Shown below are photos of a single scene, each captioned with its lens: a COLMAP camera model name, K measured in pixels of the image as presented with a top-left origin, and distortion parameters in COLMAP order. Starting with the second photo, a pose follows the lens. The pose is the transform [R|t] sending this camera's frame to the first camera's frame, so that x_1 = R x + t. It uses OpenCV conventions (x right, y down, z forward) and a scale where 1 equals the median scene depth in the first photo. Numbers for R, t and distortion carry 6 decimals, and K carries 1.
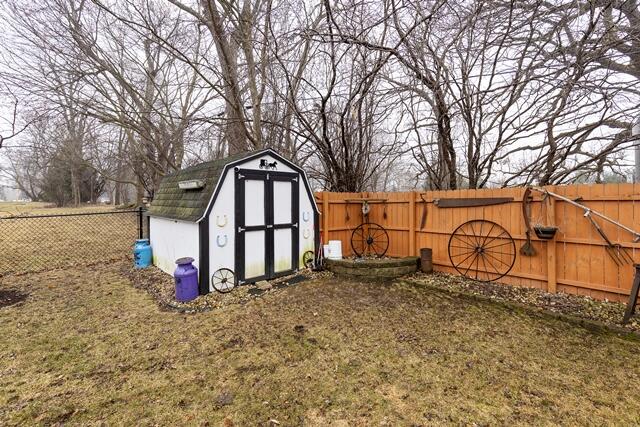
lens RADIAL K [[290.2, 0, 320.6], [0, 290.2, 207.1], [0, 0, 1]] dist [0.035218, -0.000130]
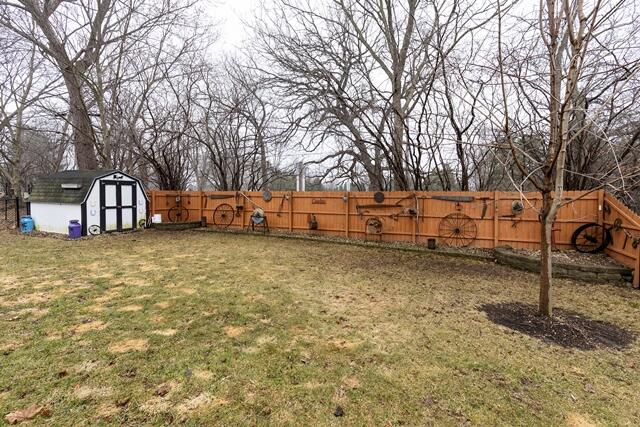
lens RADIAL K [[290.2, 0, 320.6], [0, 290.2, 207.1], [0, 0, 1]] dist [0.035218, -0.000130]
pose [[0.899743, -0.005651, 0.436383, 0.203591], [-0.005839, 0.999671, 0.024985, 0.006755], [-0.436381, -0.025028, 0.899414, -1.551522]]
